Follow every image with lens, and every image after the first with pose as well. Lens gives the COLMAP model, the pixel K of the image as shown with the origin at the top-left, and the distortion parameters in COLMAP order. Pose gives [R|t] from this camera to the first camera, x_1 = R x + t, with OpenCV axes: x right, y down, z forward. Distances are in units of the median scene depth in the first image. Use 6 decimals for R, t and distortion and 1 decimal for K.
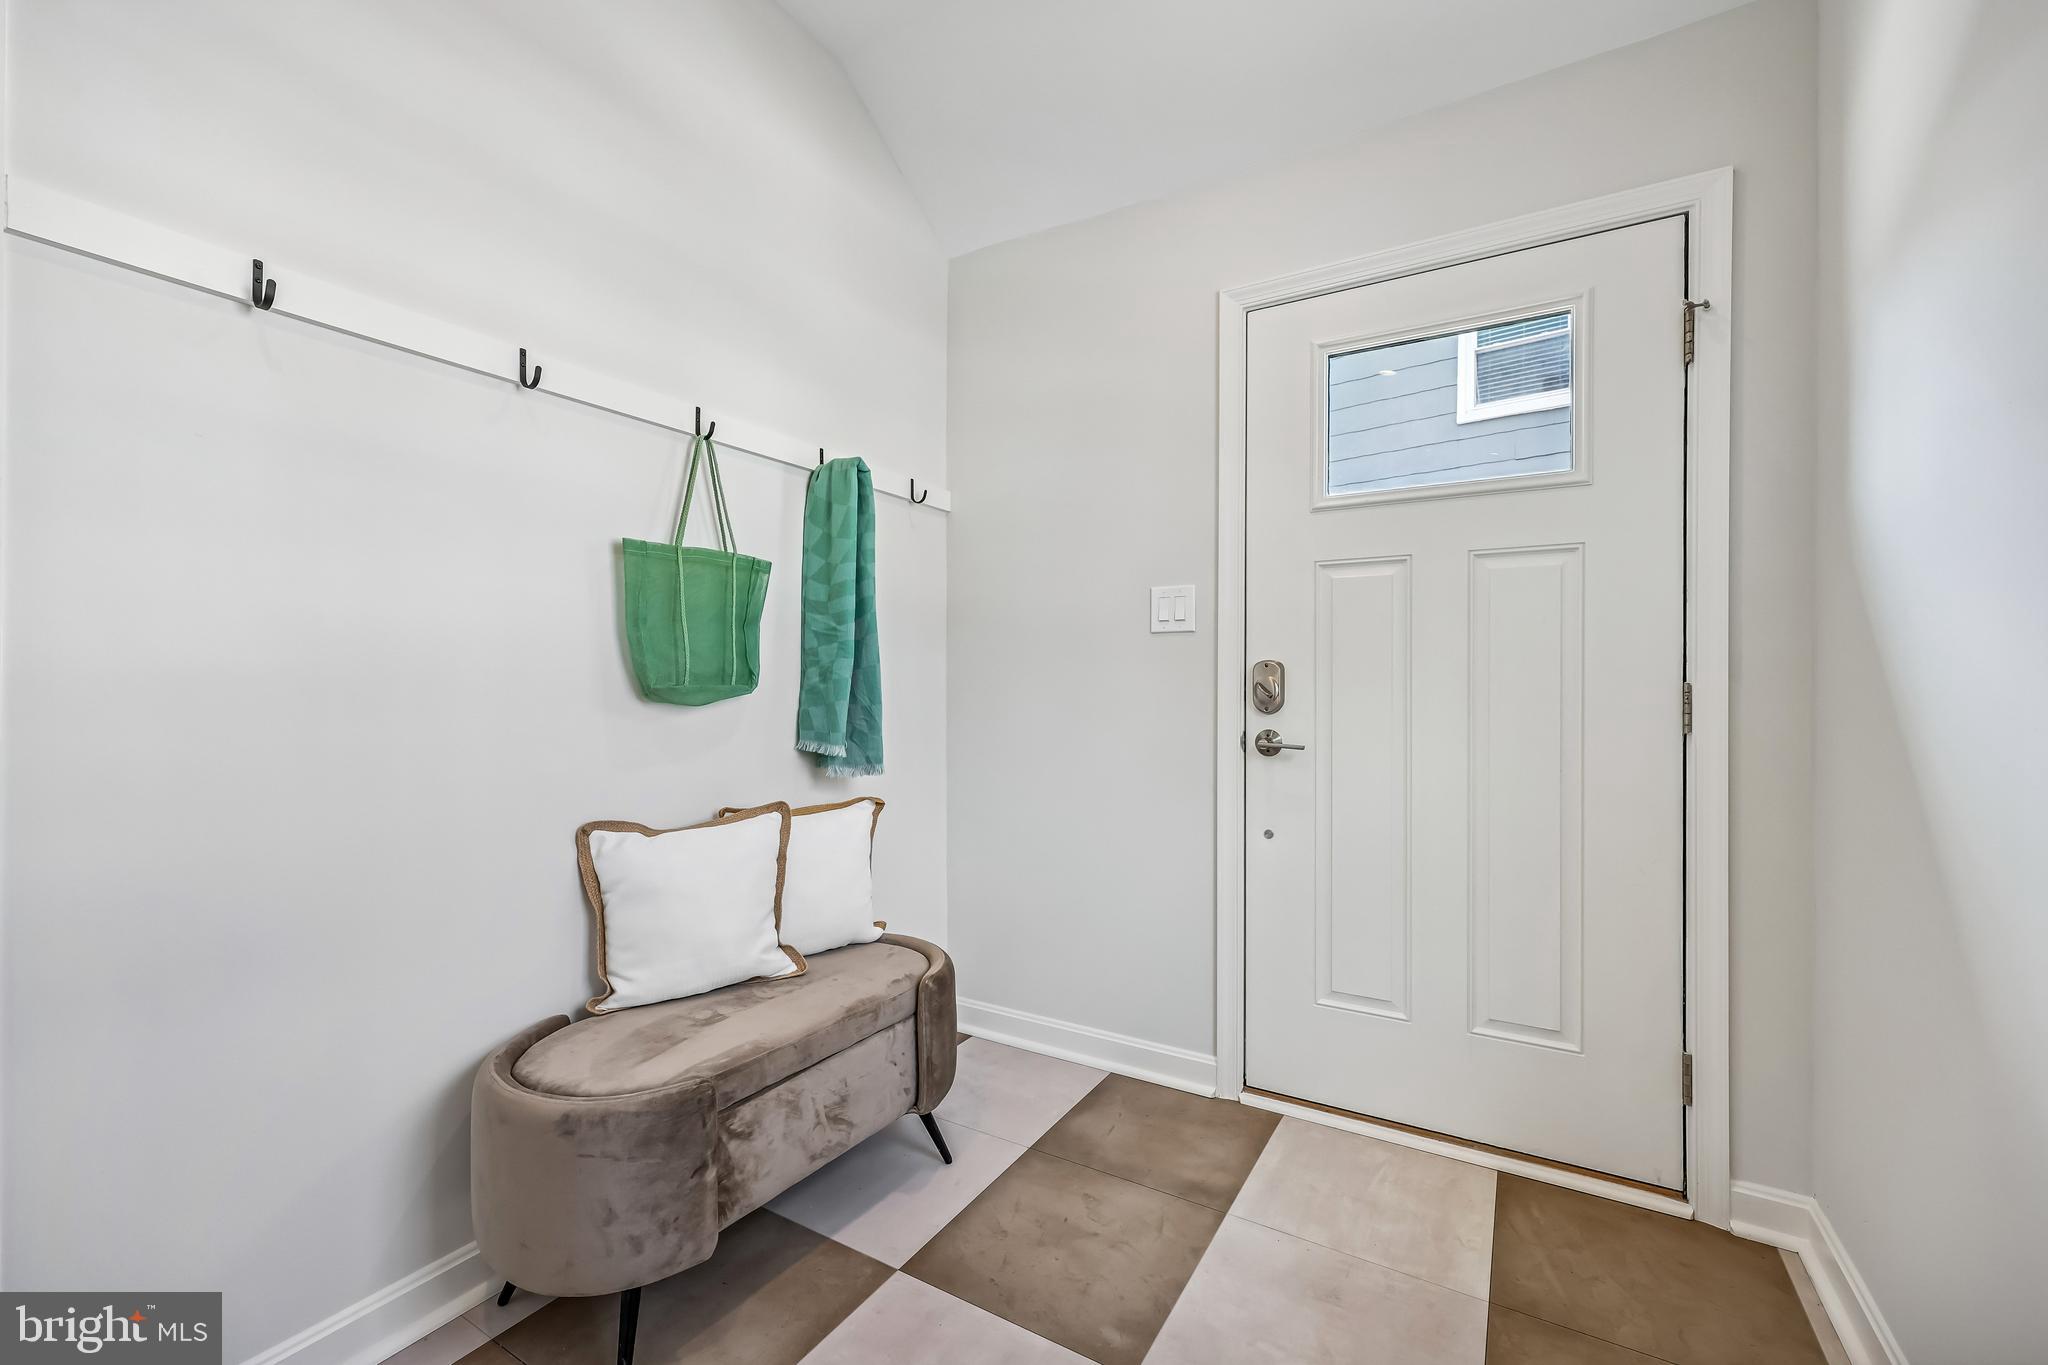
lens RADIAL K [[845.7, 0, 1032.8], [0, 845.7, 694.6], [0, 0, 1]] dist [0.001443, 0.000206]
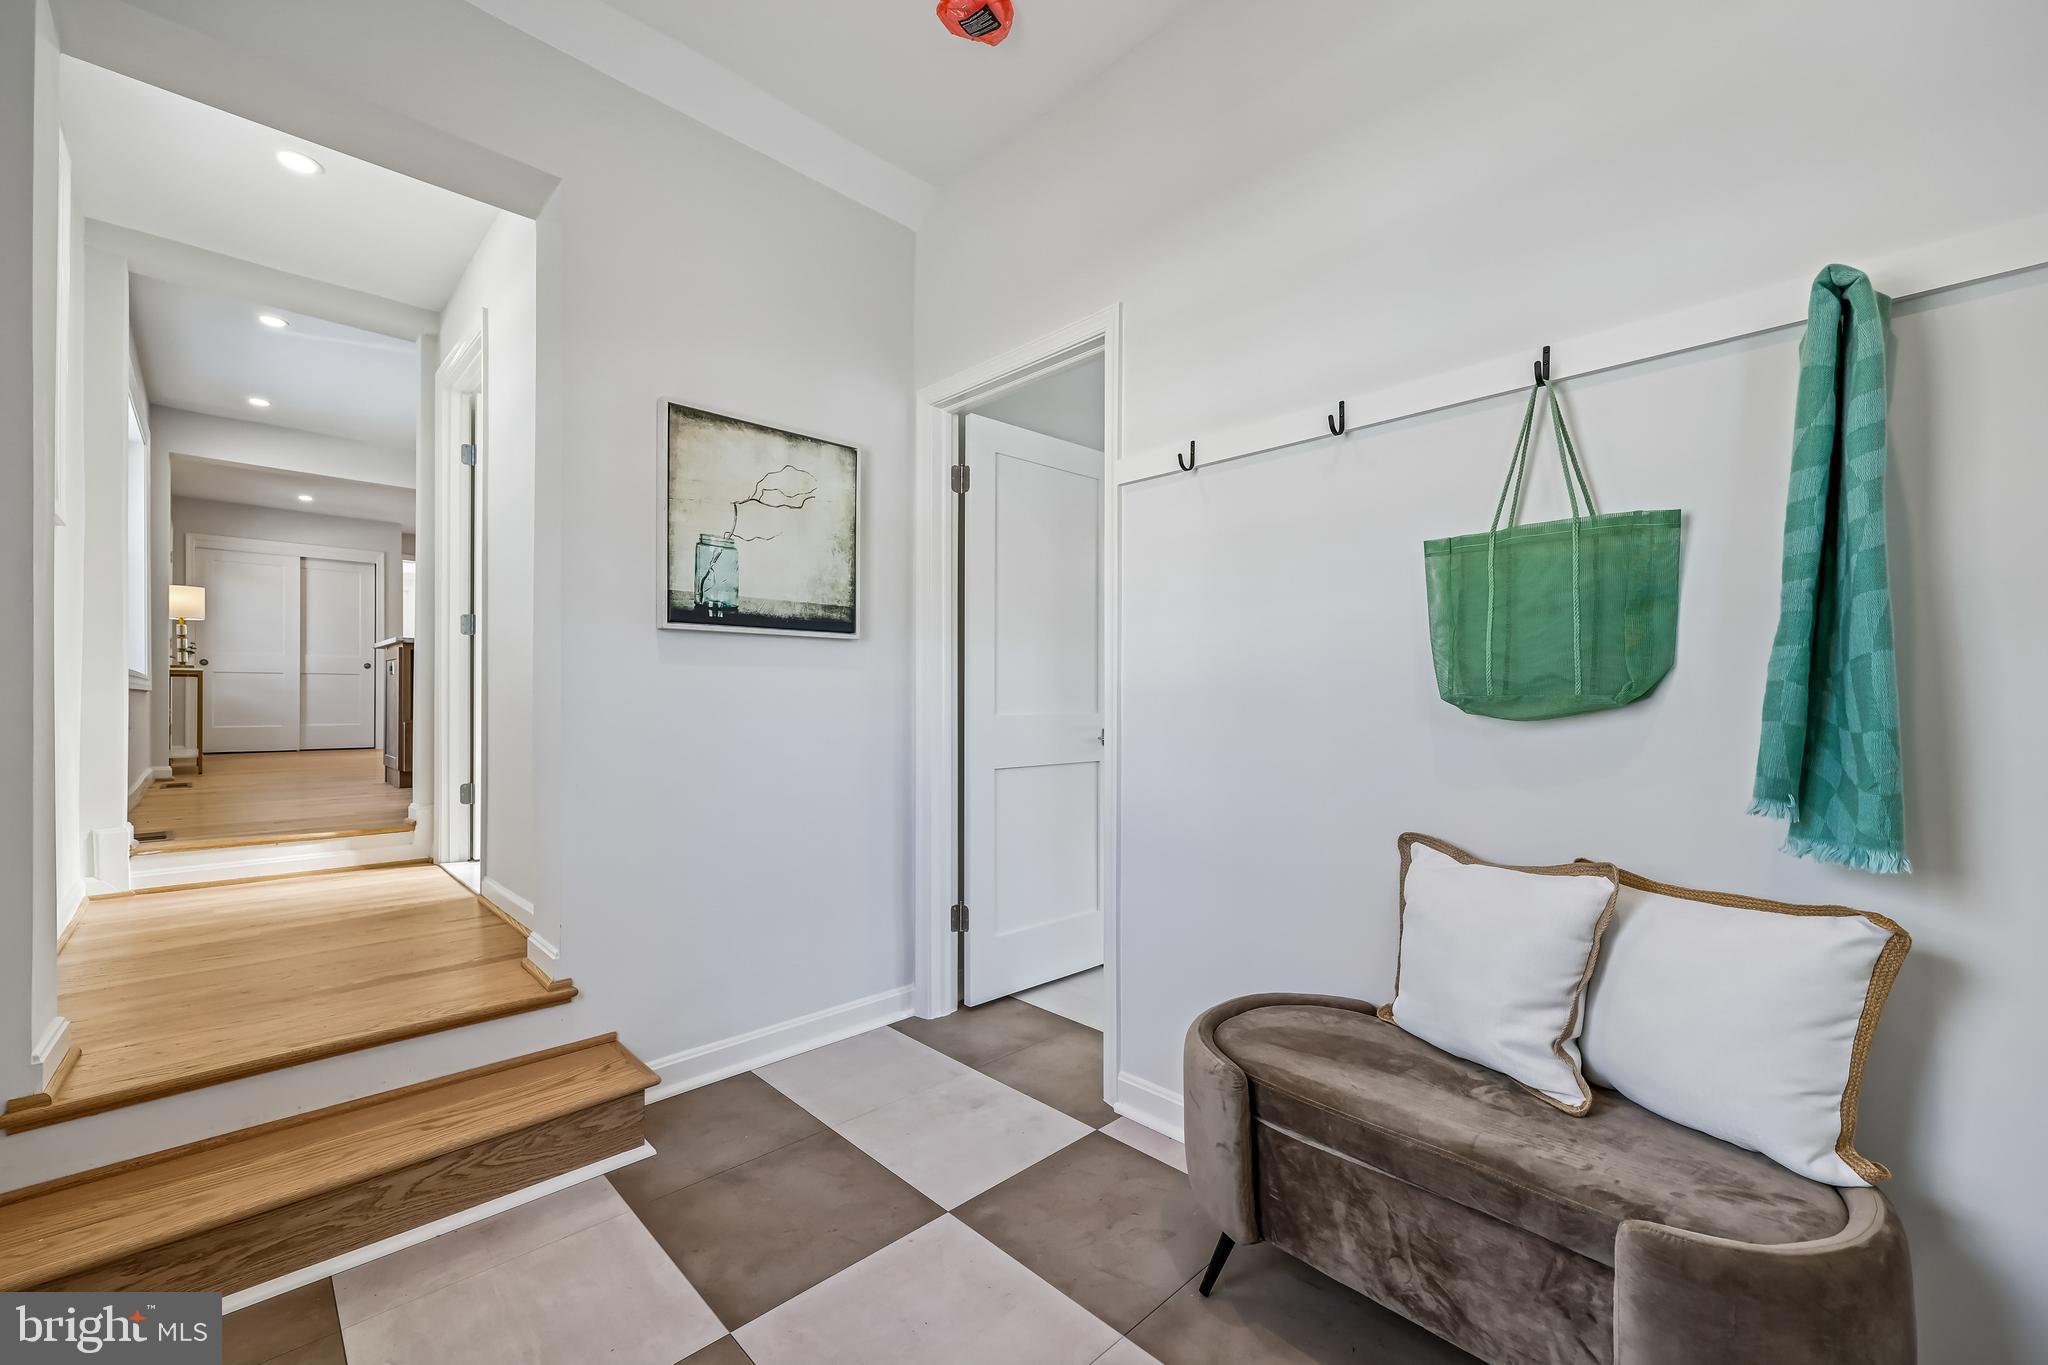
lens RADIAL K [[845.7, 0, 1032.8], [0, 845.7, 694.6], [0, 0, 1]] dist [0.001443, 0.000206]
pose [[-0.275390, 0.001507, -0.961331, 0.540333], [-0.003806, 0.999989, 0.002658, -0.012445], [0.961325, 0.004391, -0.275382, 0.810251]]
